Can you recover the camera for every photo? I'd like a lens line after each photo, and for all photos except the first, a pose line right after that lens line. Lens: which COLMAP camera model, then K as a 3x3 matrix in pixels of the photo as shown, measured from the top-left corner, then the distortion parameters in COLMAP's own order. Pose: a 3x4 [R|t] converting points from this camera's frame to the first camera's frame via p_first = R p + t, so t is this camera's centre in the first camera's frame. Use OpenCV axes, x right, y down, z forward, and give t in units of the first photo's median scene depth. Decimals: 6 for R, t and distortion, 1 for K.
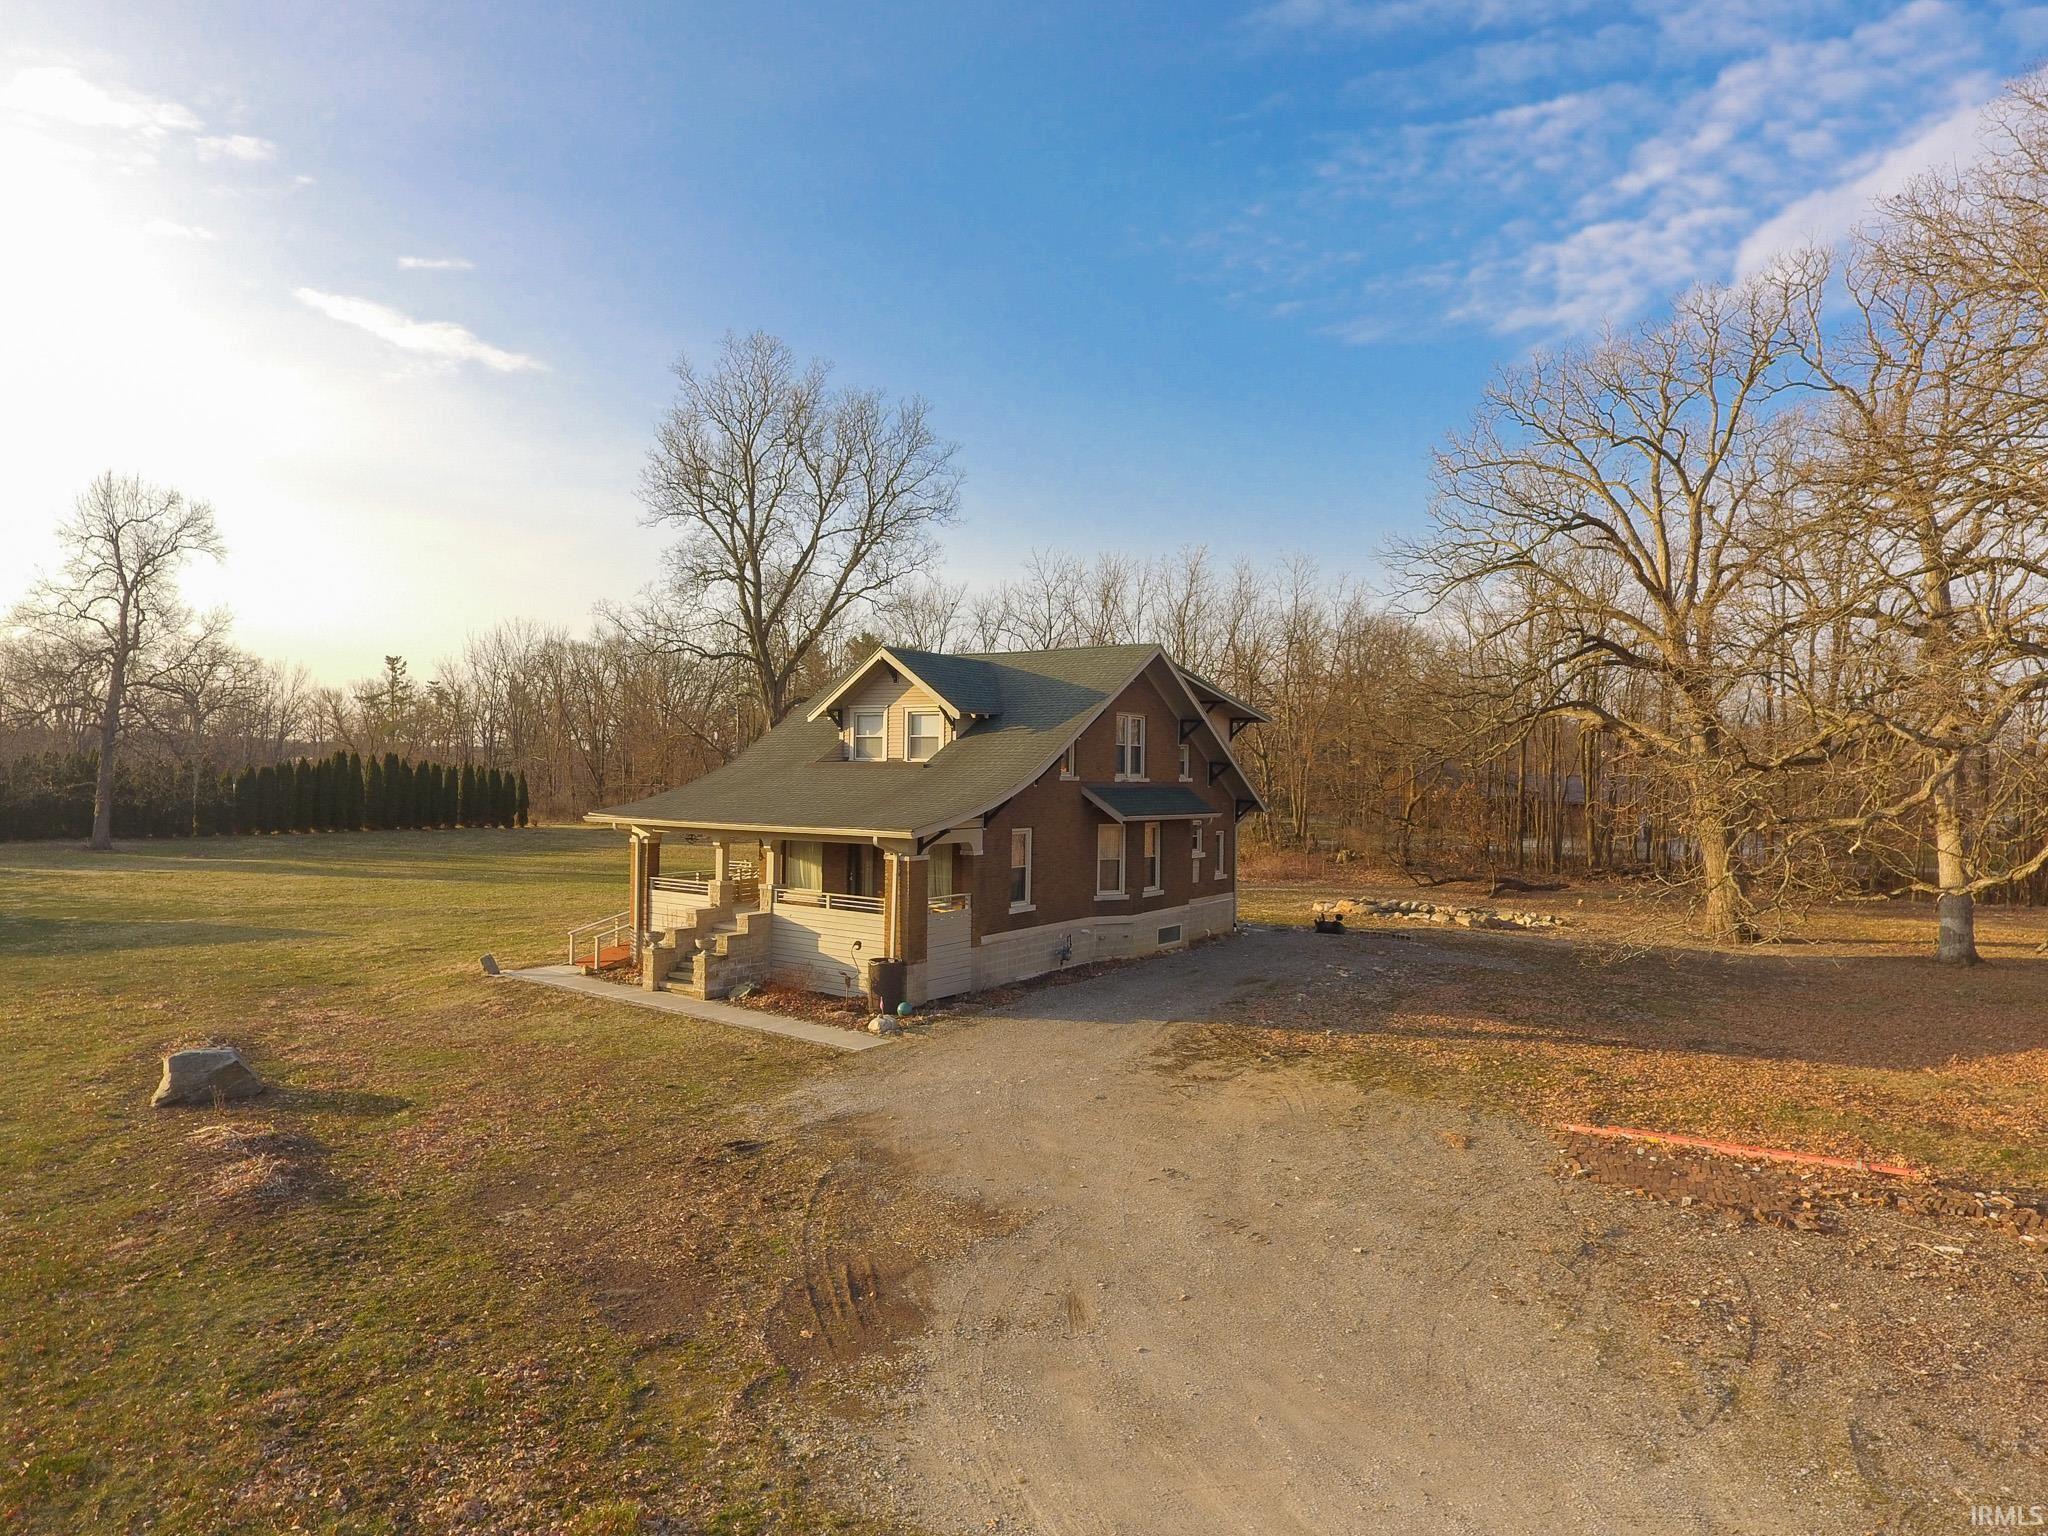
lens RADIAL K [[1130.6, 0, 1010.9], [0, 1130.6, 773.5], [0, 0, 1]] dist [-0.004626, -0.000804]
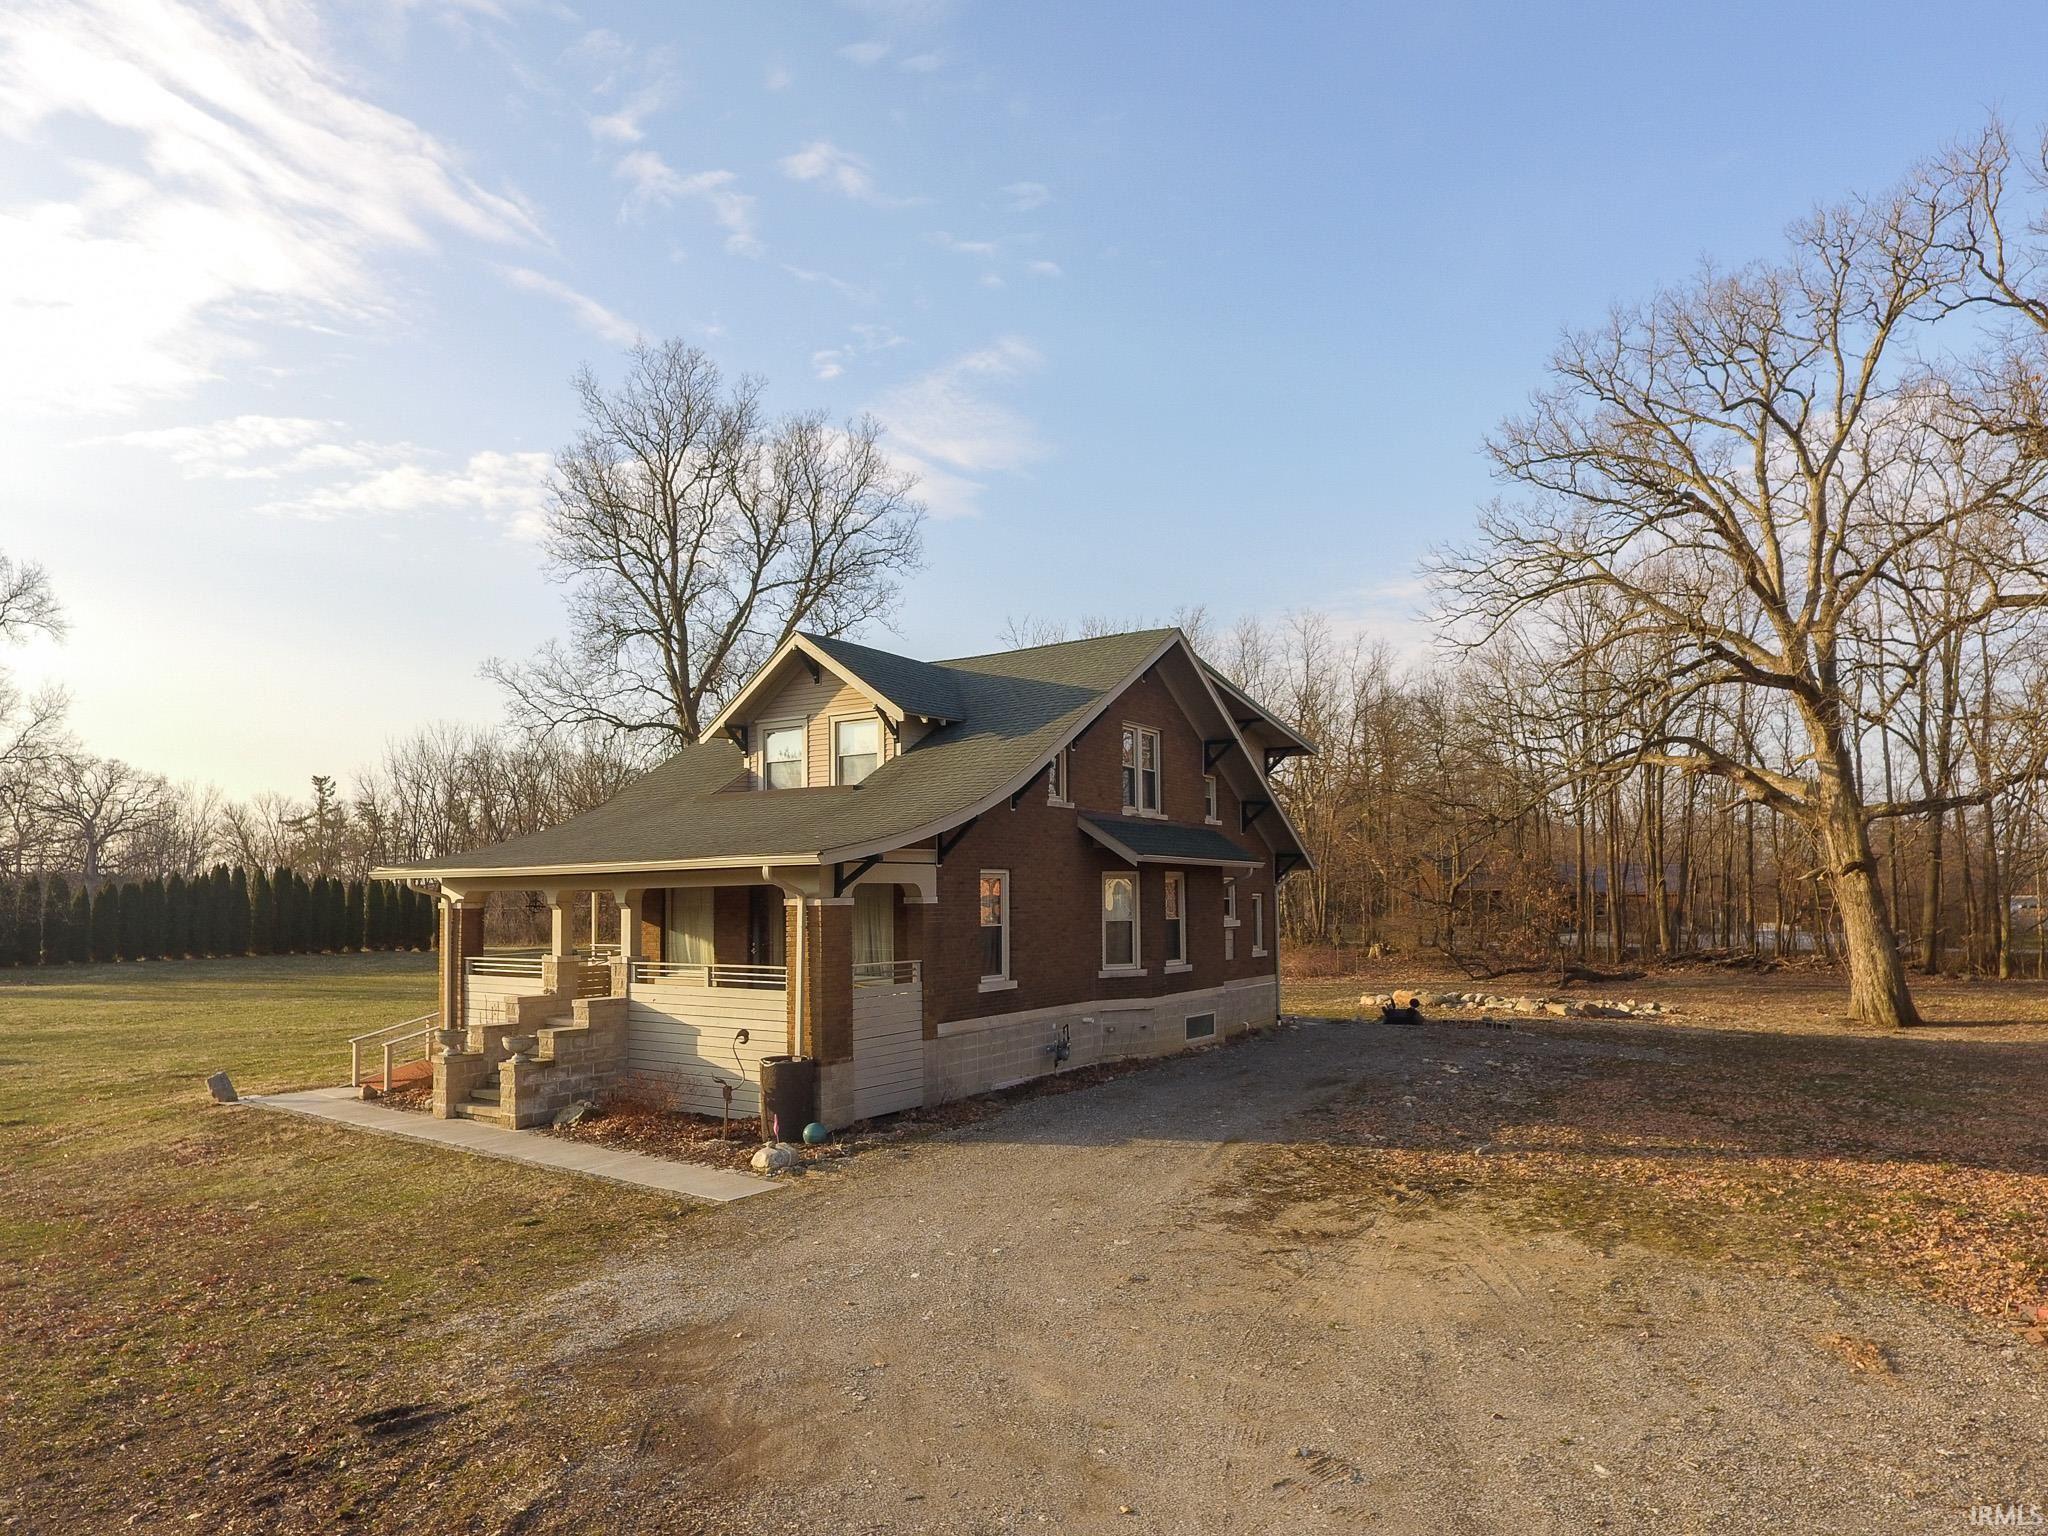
lens RADIAL K [[1188.8, 0, 1024.9], [0, 1188.8, 848.8], [0, 0, 1]] dist [-0.006107, -0.001326]
pose [[0.999385, -0.021686, 0.027550, 0.007960], [0.022701, 0.999055, -0.037067, 0.058985], [-0.026720, 0.037669, 0.998933, 0.250397]]
